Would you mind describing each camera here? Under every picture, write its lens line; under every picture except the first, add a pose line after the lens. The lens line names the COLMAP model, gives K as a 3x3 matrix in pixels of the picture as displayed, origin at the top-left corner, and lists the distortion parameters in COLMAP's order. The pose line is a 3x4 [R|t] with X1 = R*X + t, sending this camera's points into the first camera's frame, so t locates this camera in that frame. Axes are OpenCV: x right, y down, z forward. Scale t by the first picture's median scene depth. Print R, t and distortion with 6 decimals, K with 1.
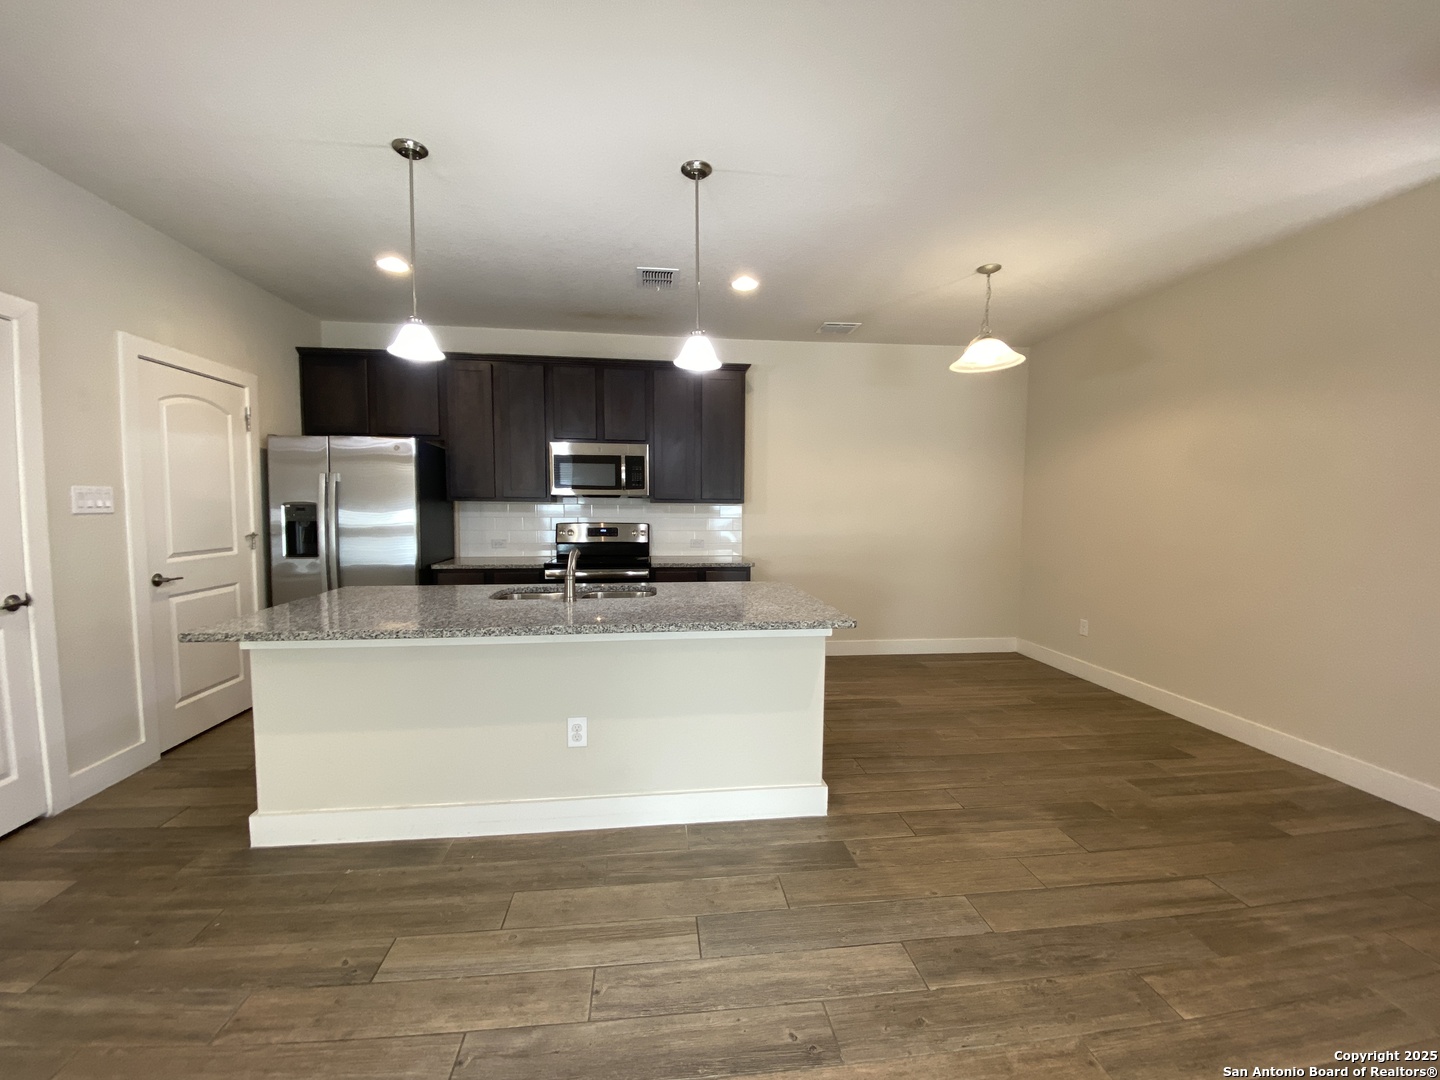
lens RADIAL K [[579.8, 0, 717.2], [0, 579.8, 542.4], [0, 0, 1]] dist [0.018764, -0.018466]
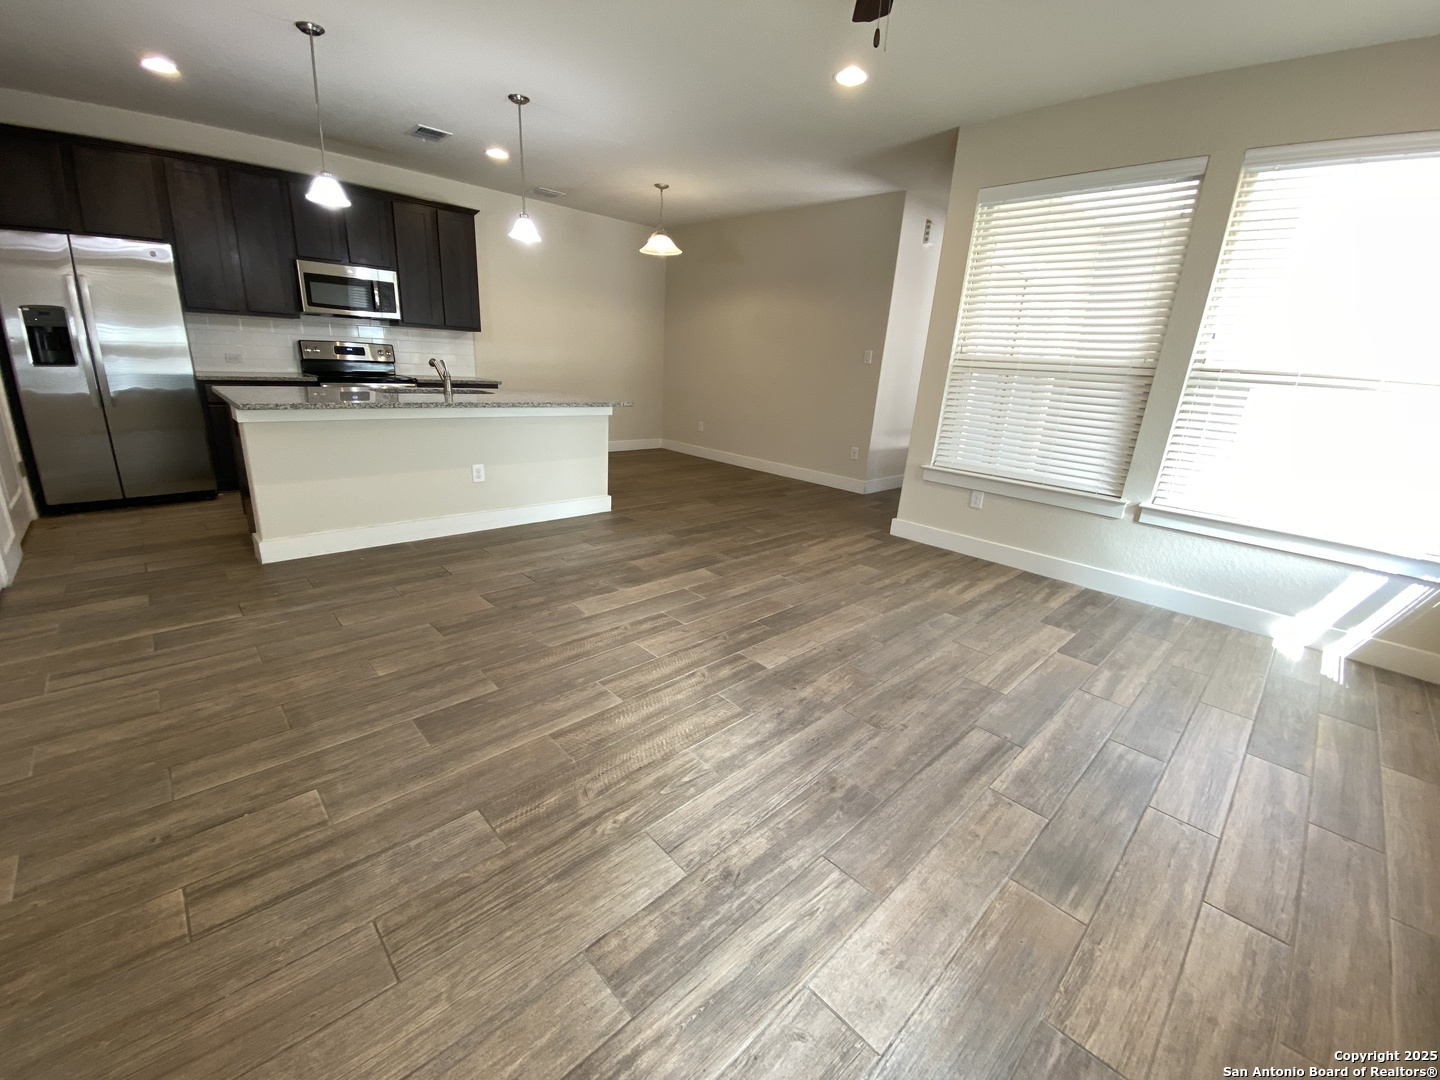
lens RADIAL K [[588.4, 0, 720.0], [0, 588.4, 540.0], [0, 0, 1]] dist [0.020987, -0.022518]
pose [[0.793303, -0.138794, 0.592796, -0.559450], [-0.016817, 0.968301, 0.249218, 0.060789], [-0.608595, -0.207675, 0.765822, -0.588242]]
